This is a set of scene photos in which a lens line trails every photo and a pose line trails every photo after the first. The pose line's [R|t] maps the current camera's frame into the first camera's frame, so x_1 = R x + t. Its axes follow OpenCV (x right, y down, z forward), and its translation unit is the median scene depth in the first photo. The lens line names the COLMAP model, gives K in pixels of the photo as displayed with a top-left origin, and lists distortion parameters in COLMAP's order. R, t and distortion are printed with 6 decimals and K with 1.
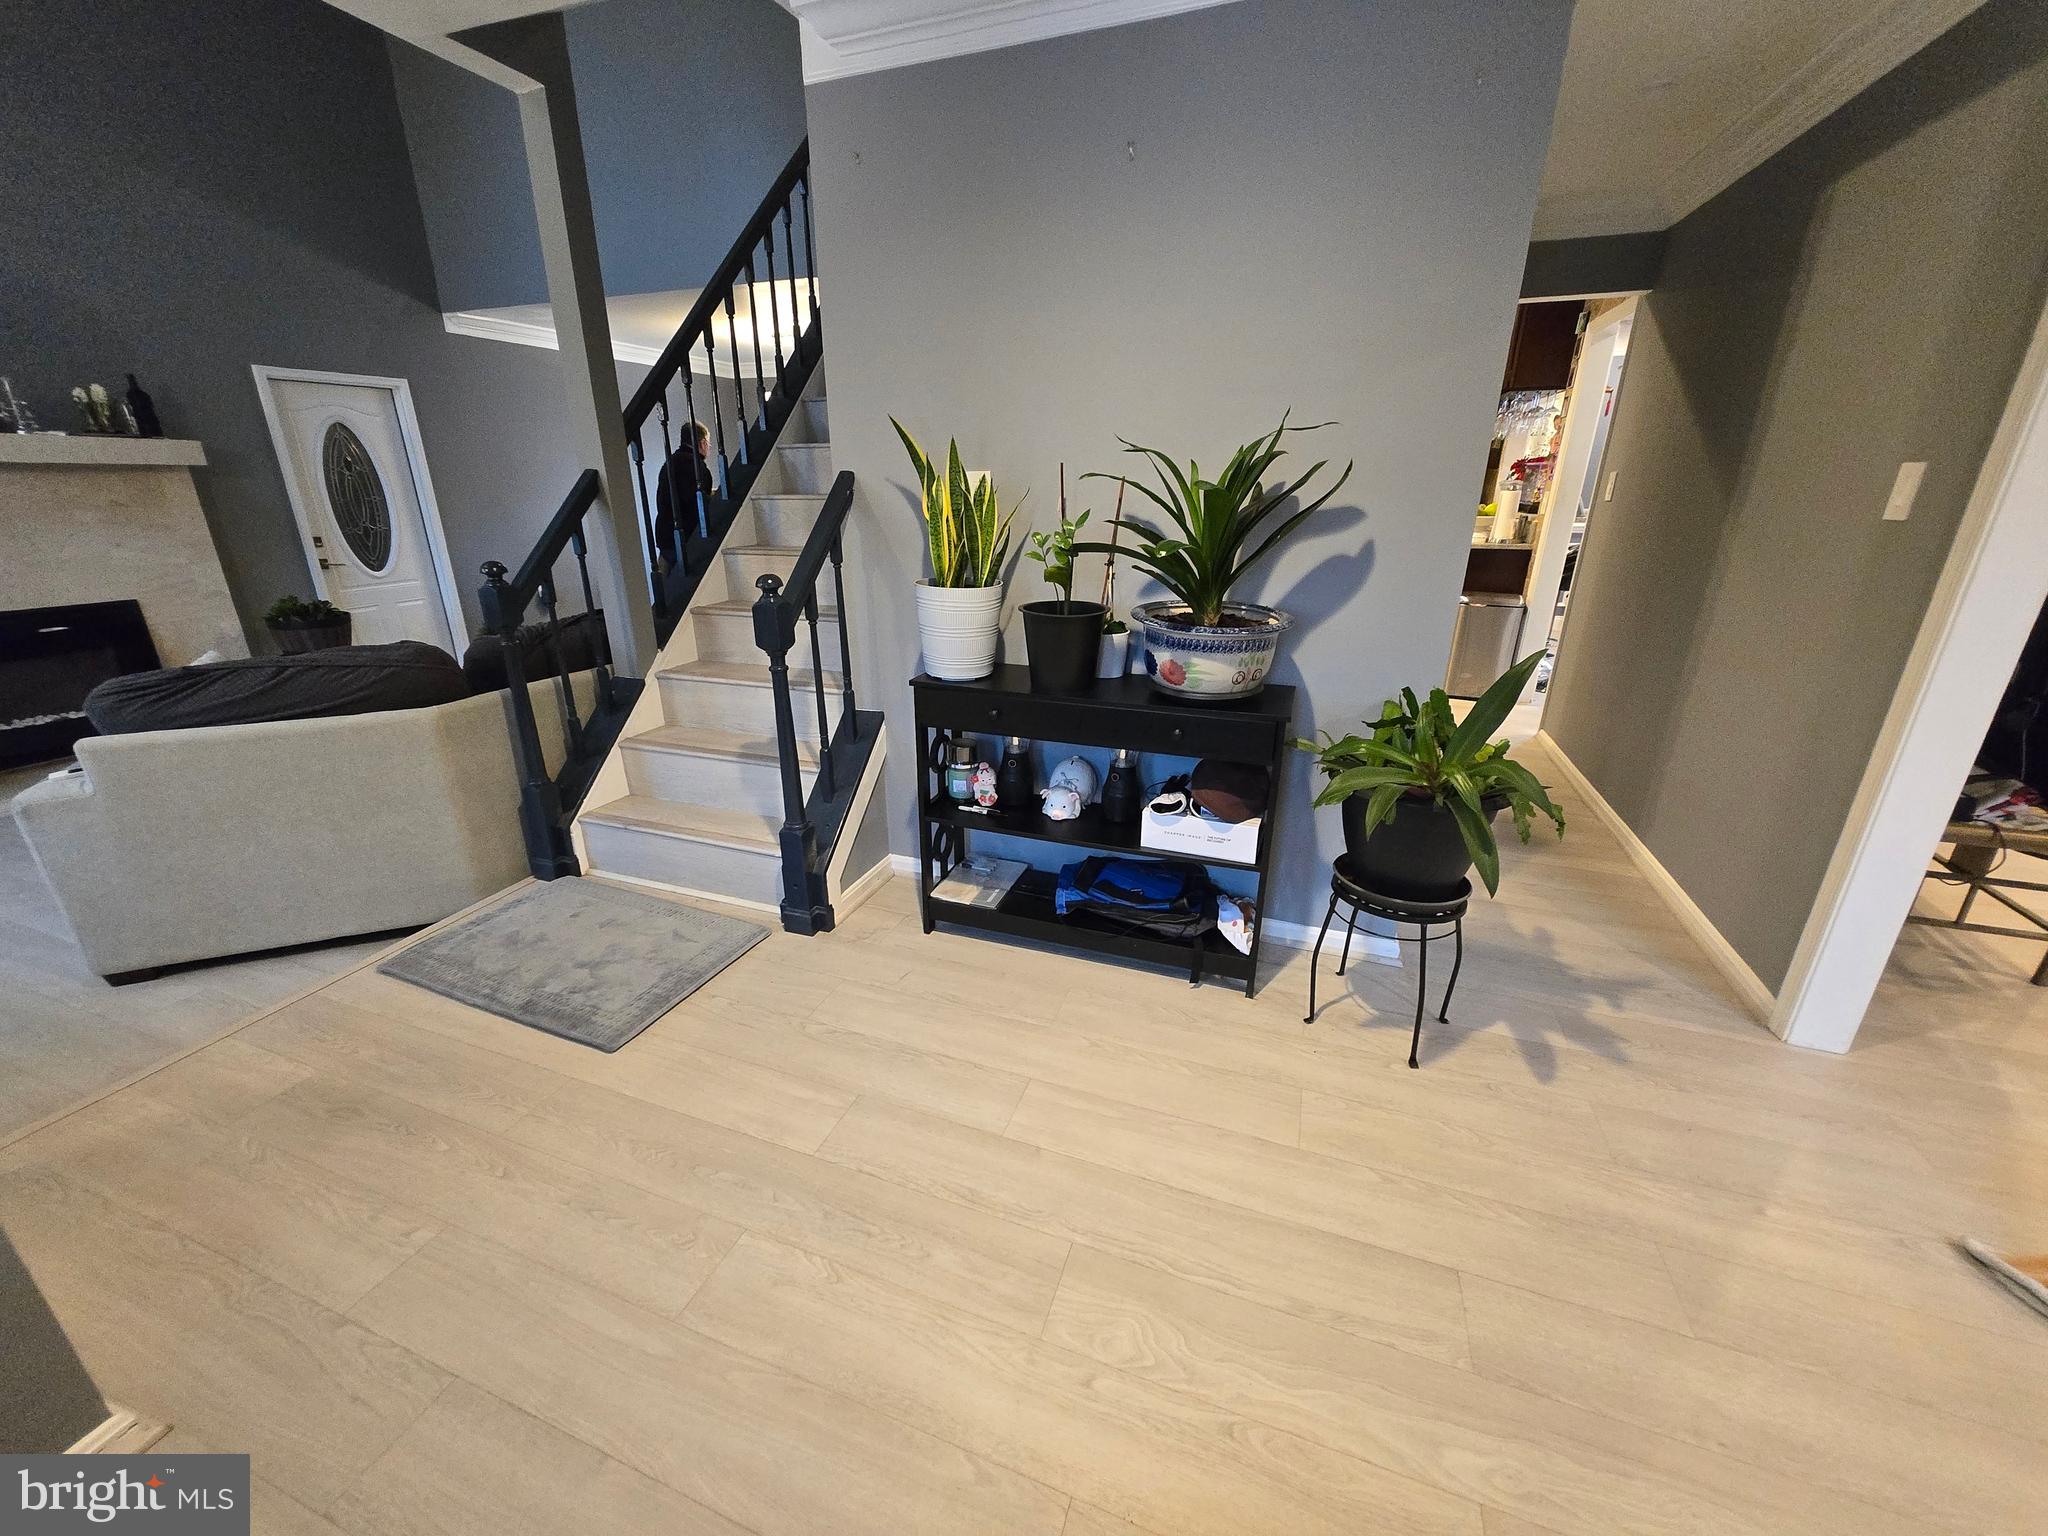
lens RADIAL K [[799.9, 0, 1000.5], [0, 799.9, 776.2], [0, 0, 1]] dist [-0.007951, -0.000031]
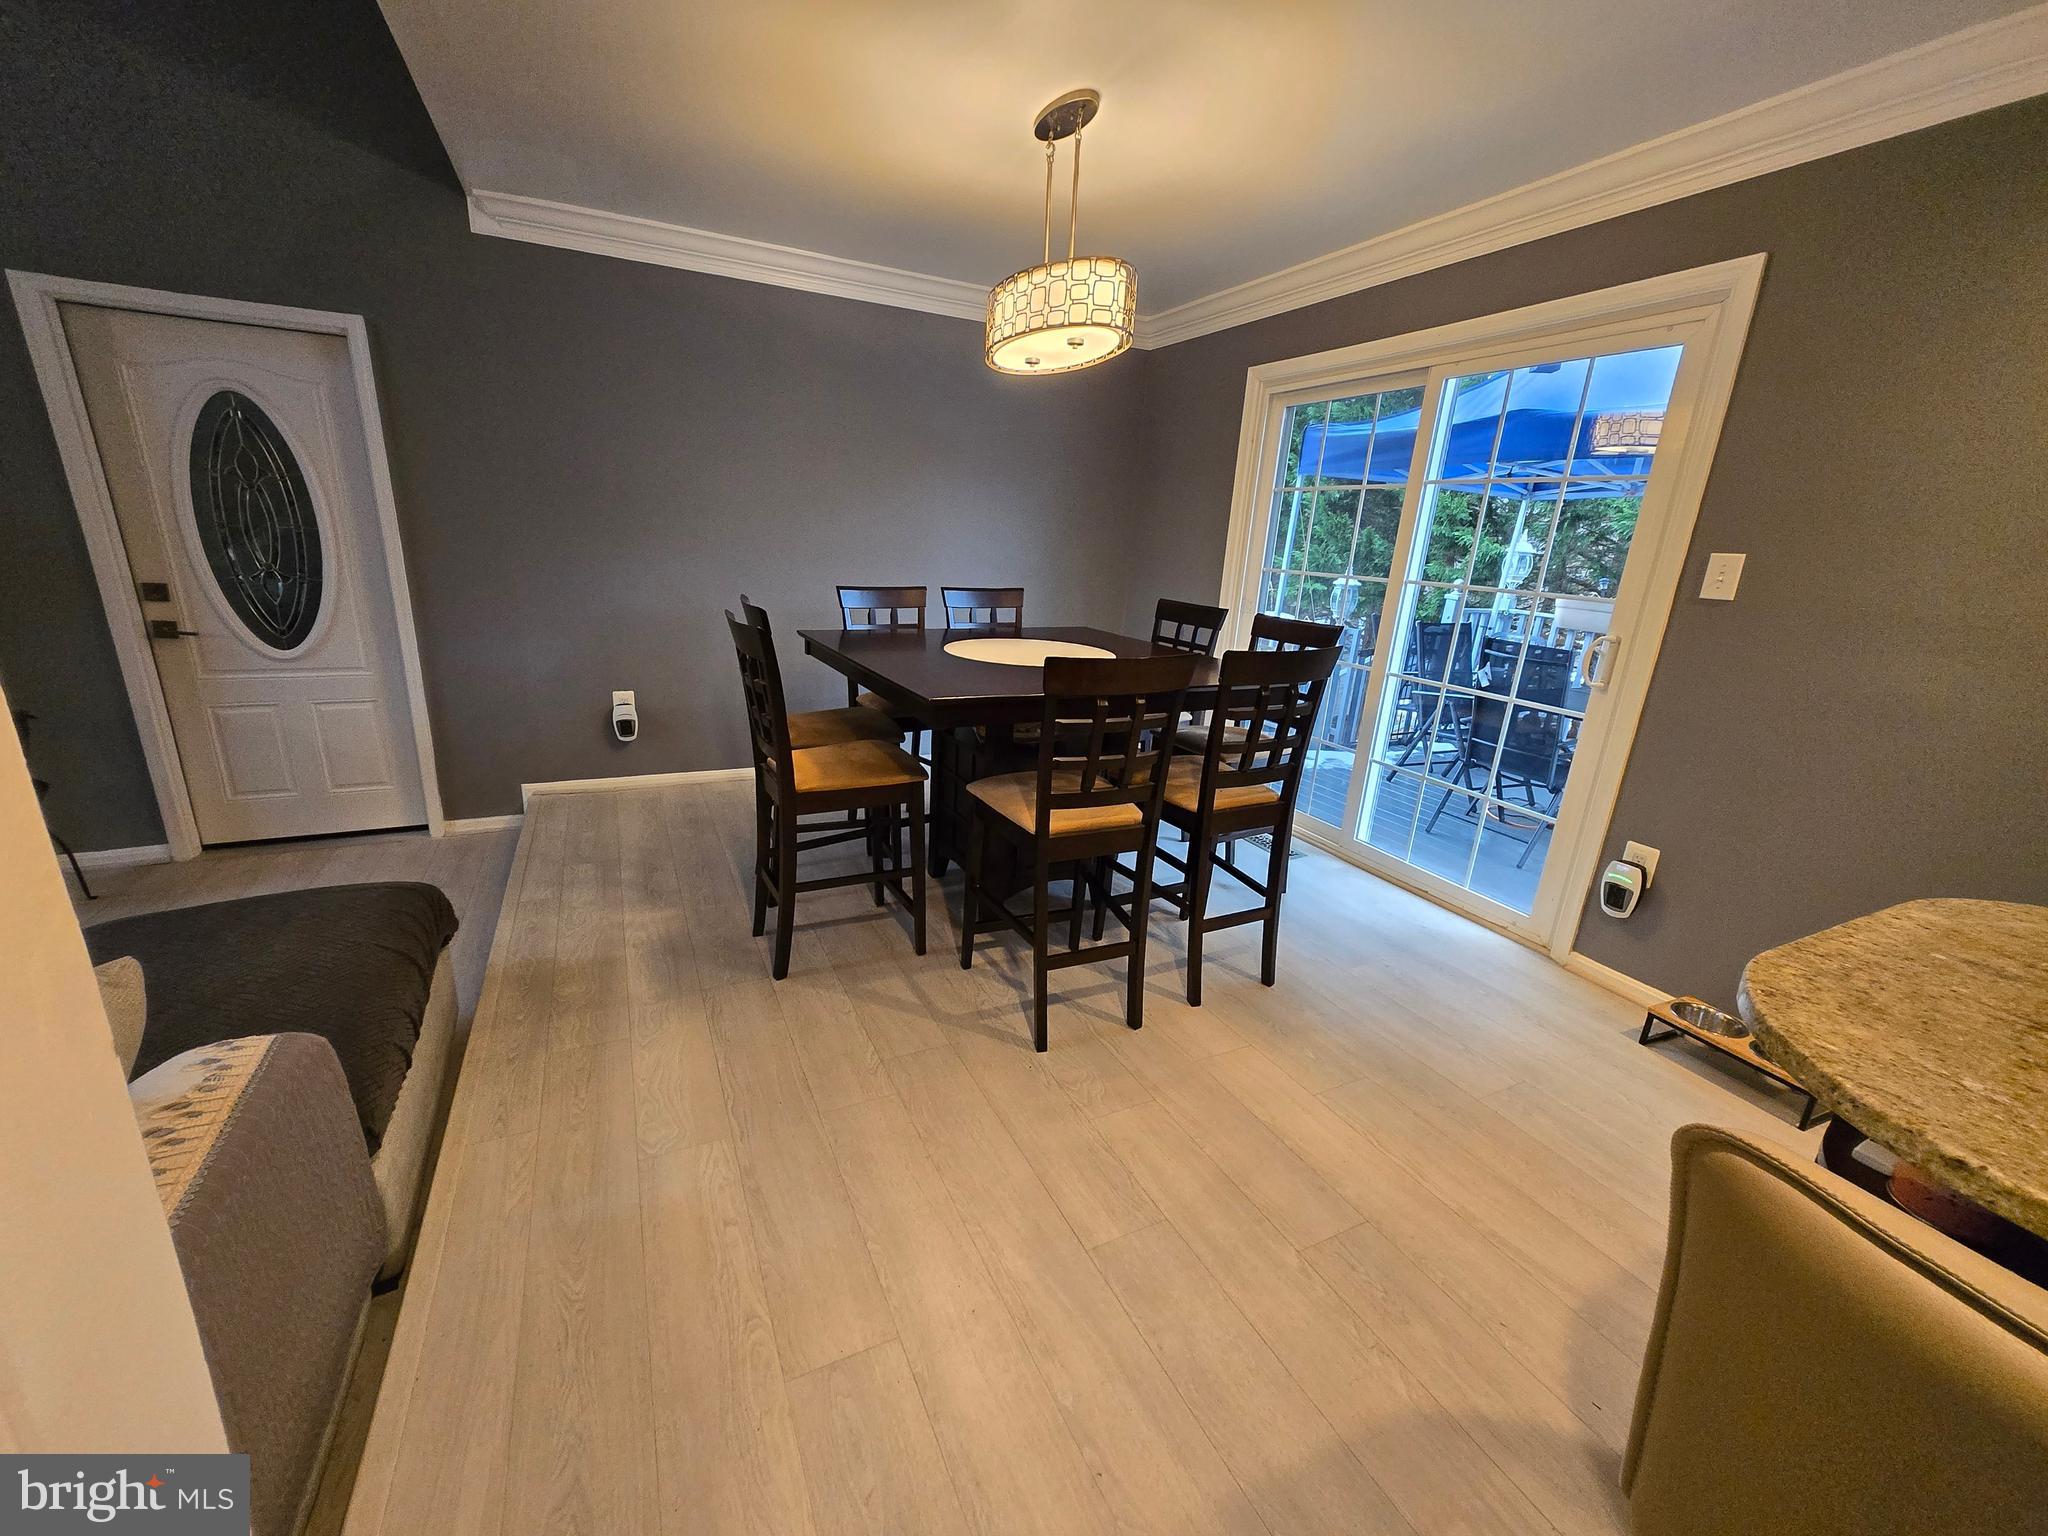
lens RADIAL K [[808.8, 0, 1016.1], [0, 808.8, 773.5], [0, 0, 1]] dist [0.001867, 0.000010]
pose [[0.721609, 0.243225, -0.648168, 0.007408], [-0.293992, 0.955299, 0.031174, -0.357941], [0.626777, 0.168061, 0.760859, 0.929992]]
